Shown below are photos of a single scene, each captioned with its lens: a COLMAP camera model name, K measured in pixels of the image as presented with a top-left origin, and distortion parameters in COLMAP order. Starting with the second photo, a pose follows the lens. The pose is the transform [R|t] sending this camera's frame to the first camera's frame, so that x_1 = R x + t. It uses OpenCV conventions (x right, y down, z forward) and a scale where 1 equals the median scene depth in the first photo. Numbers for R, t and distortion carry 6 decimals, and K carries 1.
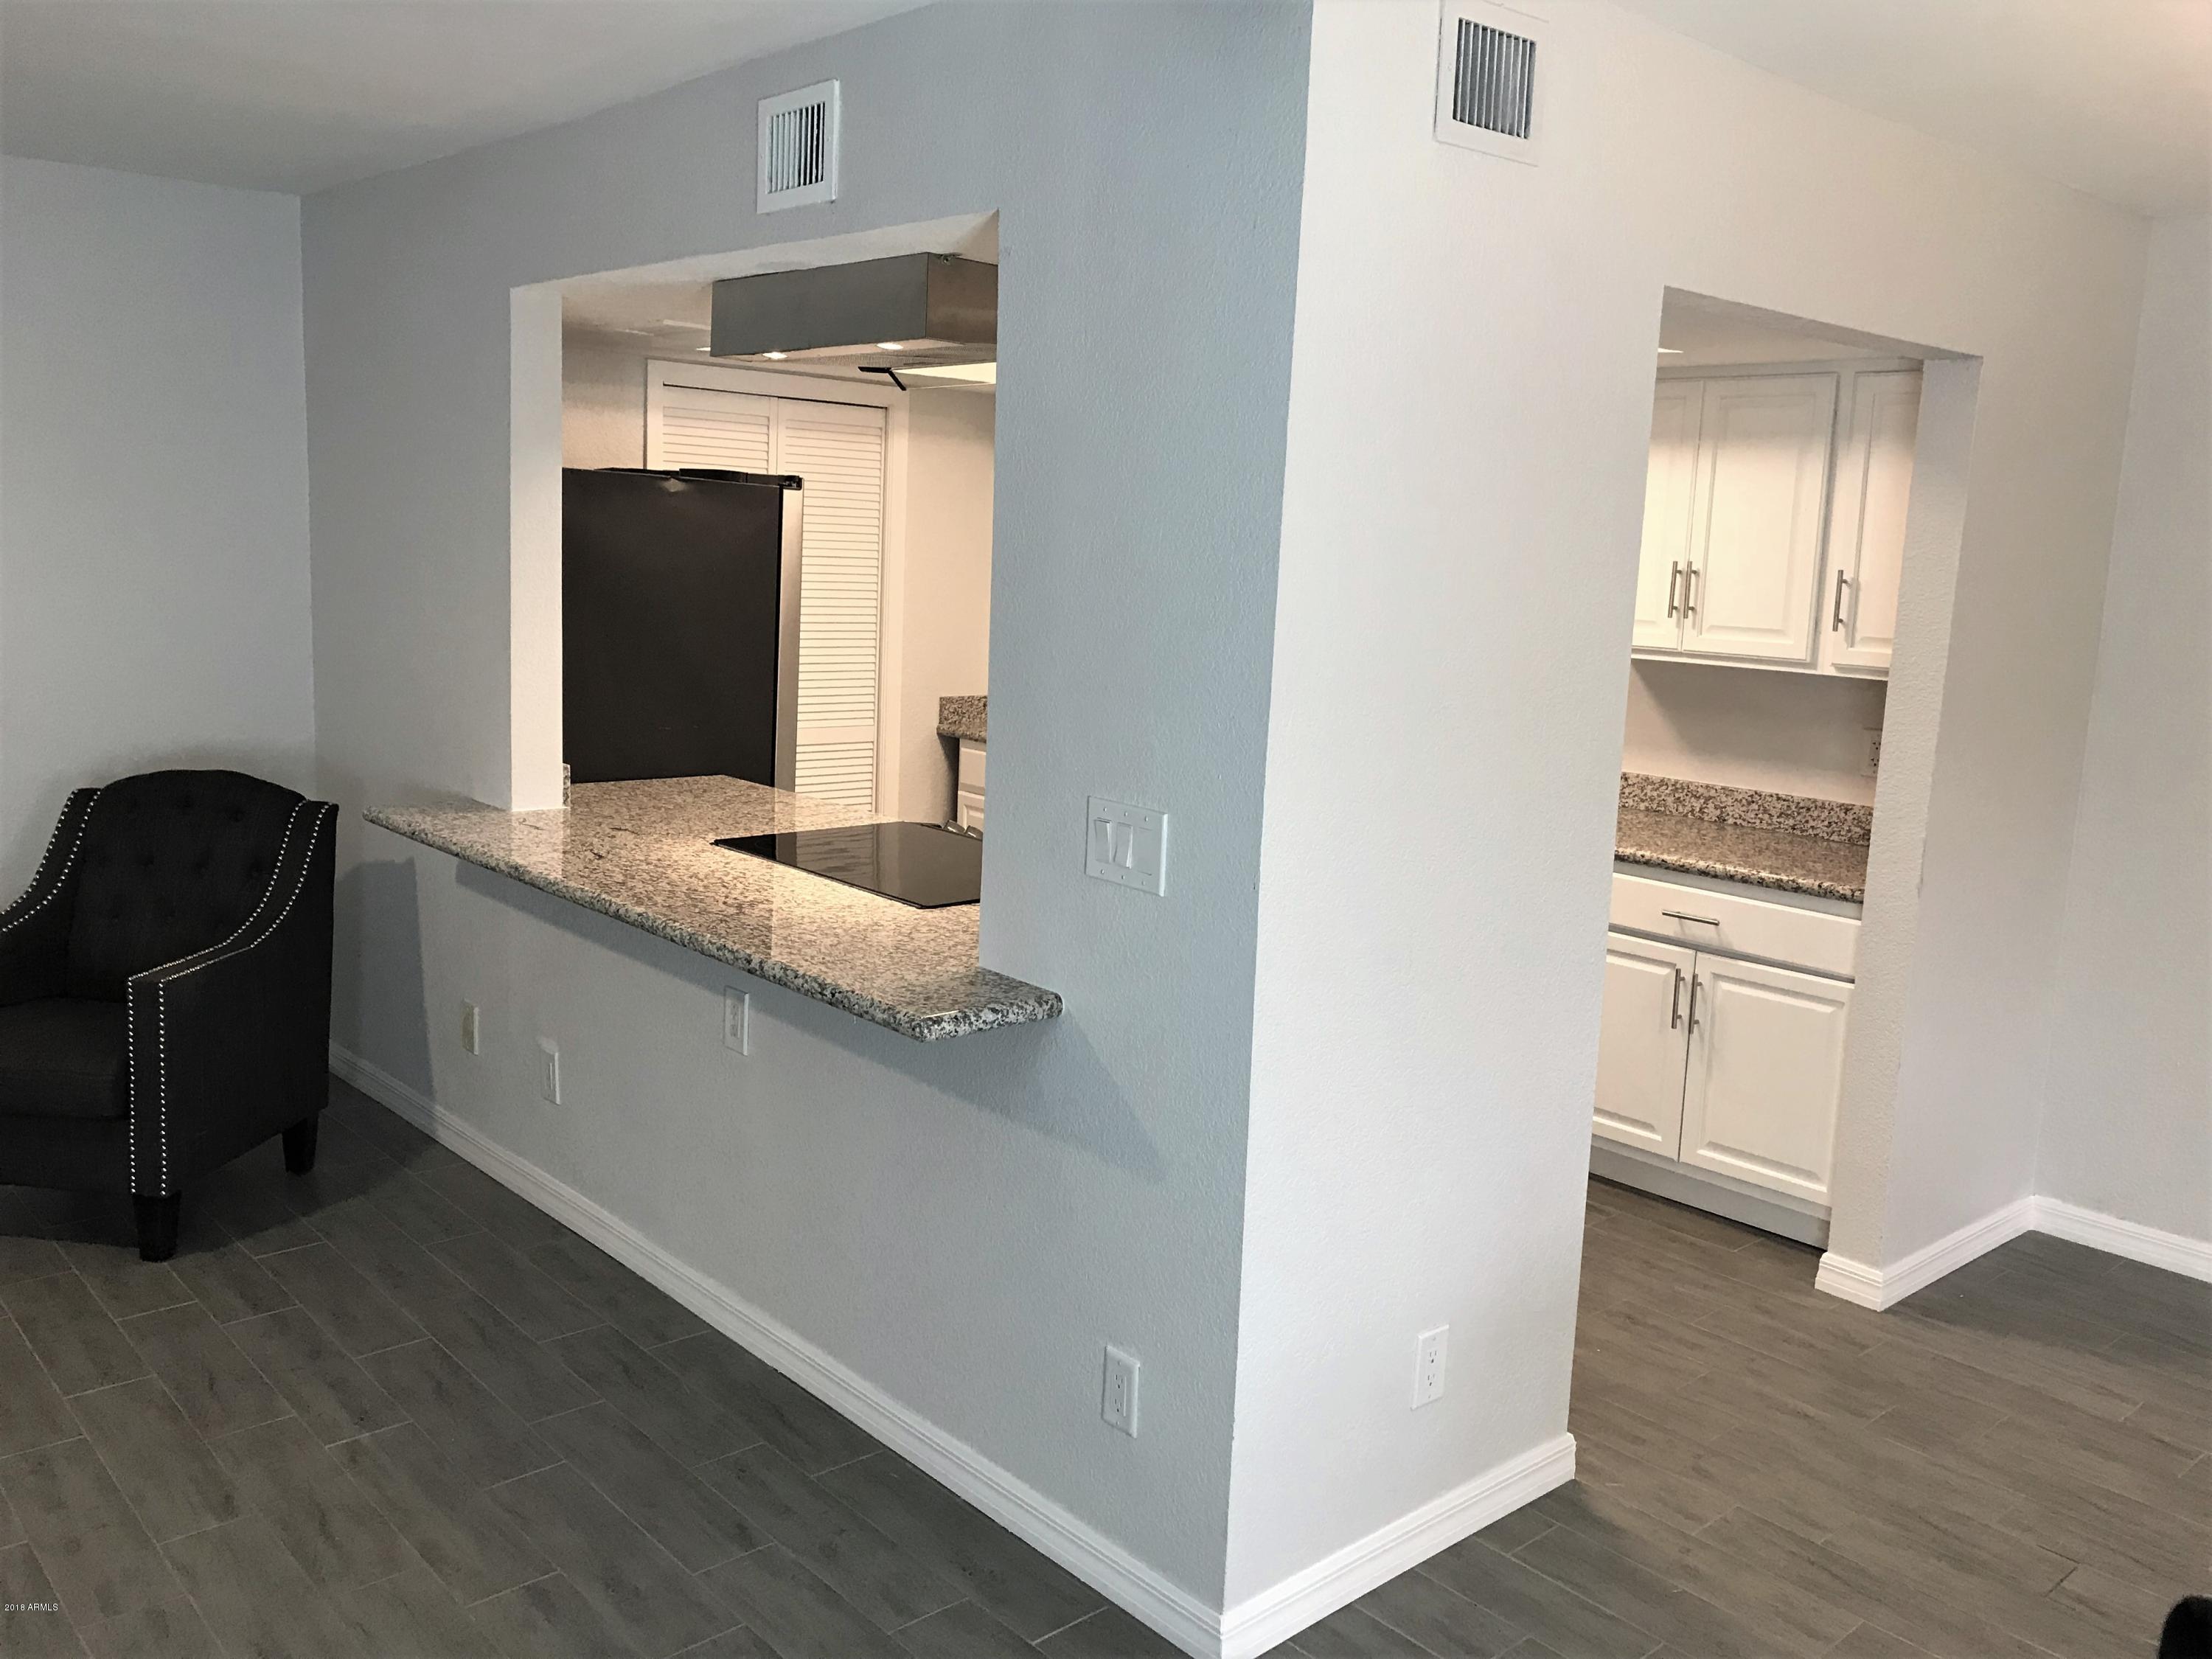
lens RADIAL K [[1818.7, 0, 1112.8], [0, 1818.7, 801.3], [0, 0, 1]] dist [0.065655, -0.075173]
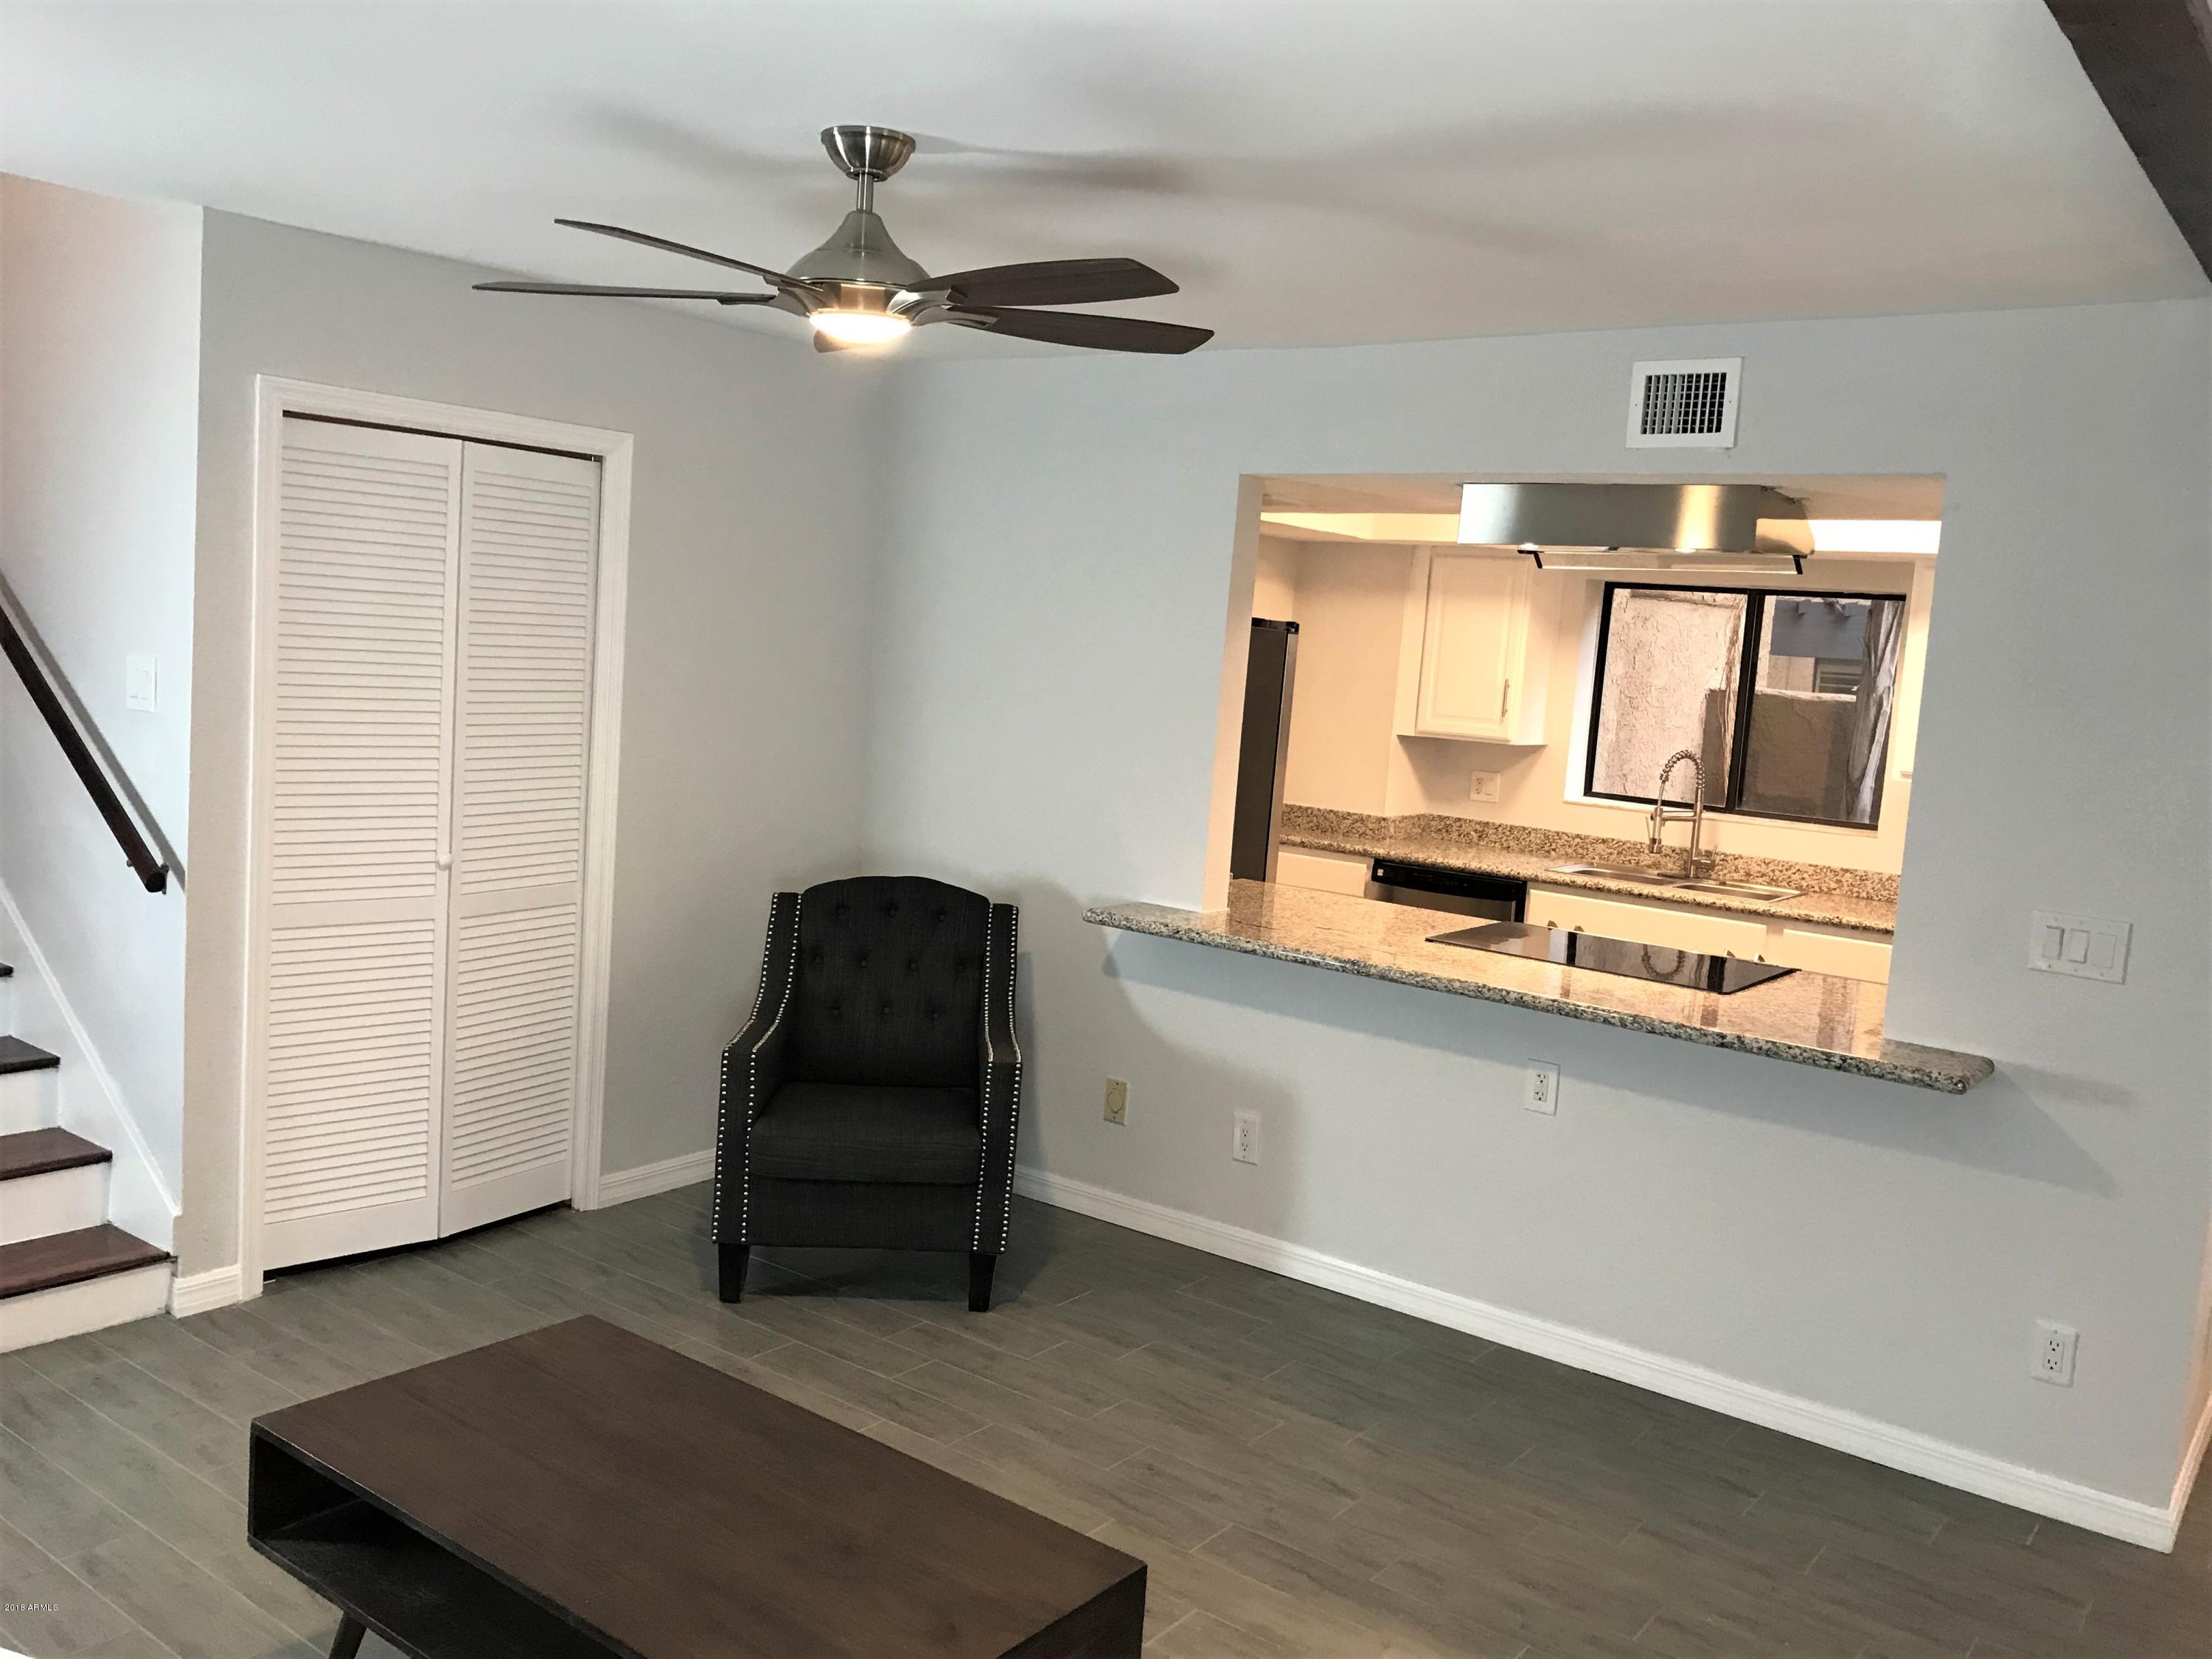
lens RADIAL K [[1818.7, 0, 1109.5], [0, 1818.7, 825.3], [0, 0, 1]] dist [0.065655, -0.075173]
pose [[0.978750, 0.005528, 0.204982, -0.636096], [0.001001, 0.999496, -0.031734, -0.014701], [-0.205055, 0.031265, 0.978251, -0.125534]]
